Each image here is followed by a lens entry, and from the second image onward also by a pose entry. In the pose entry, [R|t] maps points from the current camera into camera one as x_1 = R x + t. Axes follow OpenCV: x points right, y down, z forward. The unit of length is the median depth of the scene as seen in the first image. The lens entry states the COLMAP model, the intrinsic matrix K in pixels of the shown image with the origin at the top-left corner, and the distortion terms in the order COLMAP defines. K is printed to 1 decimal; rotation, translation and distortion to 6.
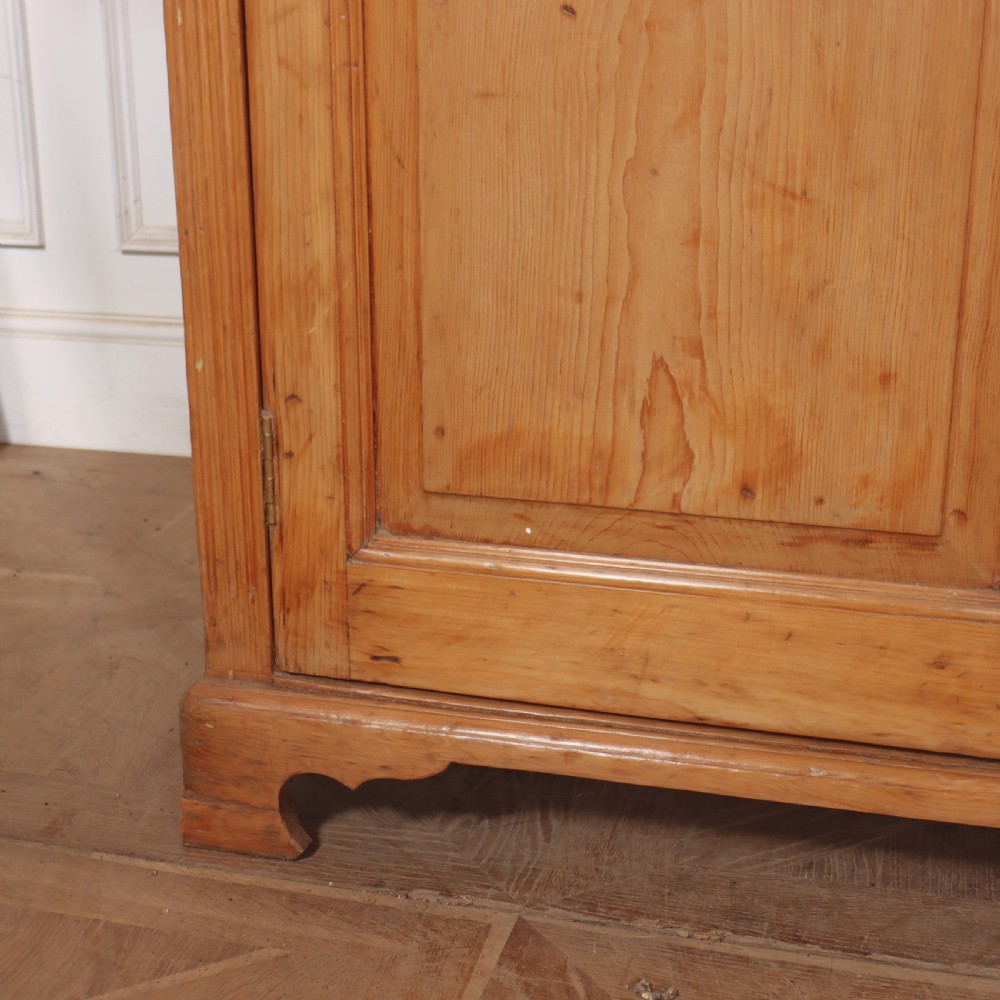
lens RADIAL K [[1728.2, 0, 483.2], [0, 1728.2, 504.5], [0, 0, 1]] dist [-0.057383, 0.000000]
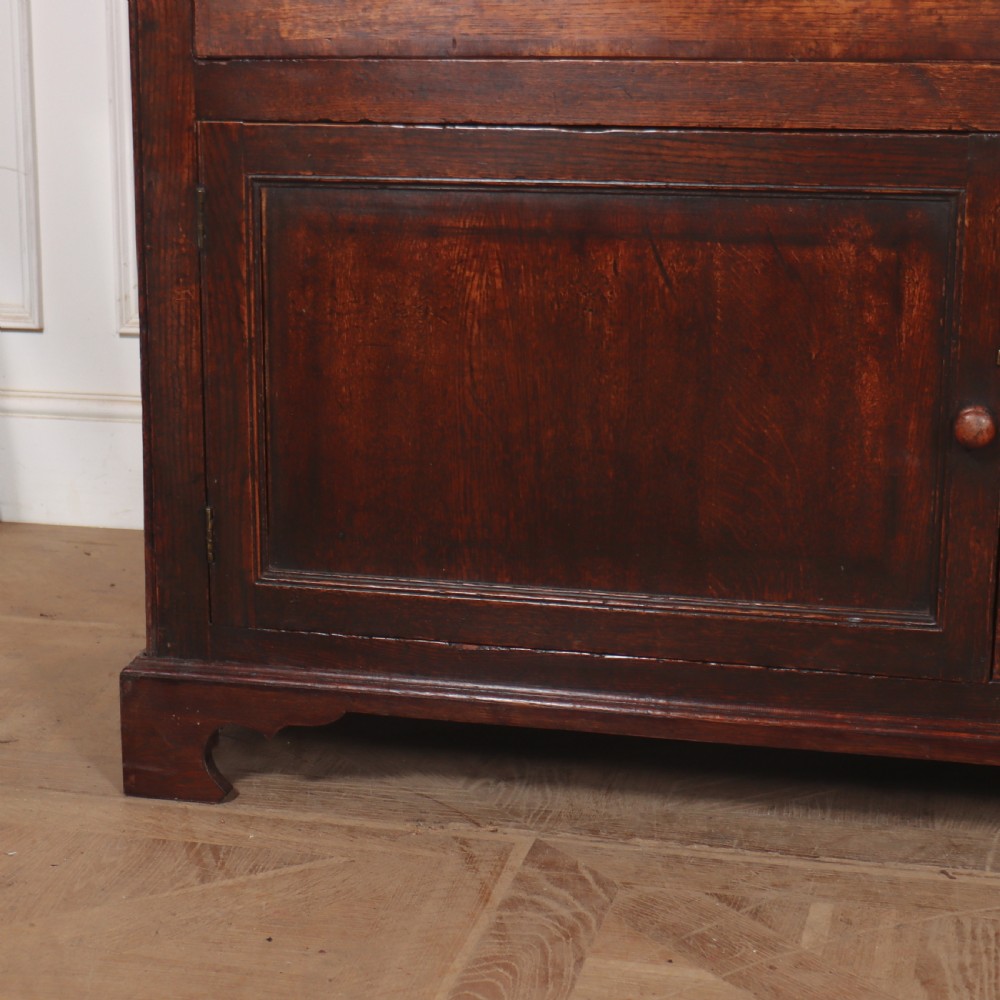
lens RADIAL K [[2211.3, 0, 445.1], [0, 2211.3, 441.6], [0, 0, 1]] dist [-0.066405, 0.000000]
pose [[0.999729, -0.002051, 0.023209, -0.081075], [0.004822, 0.992764, -0.119984, 0.146955], [-0.022795, 0.120063, 0.992505, -0.603655]]
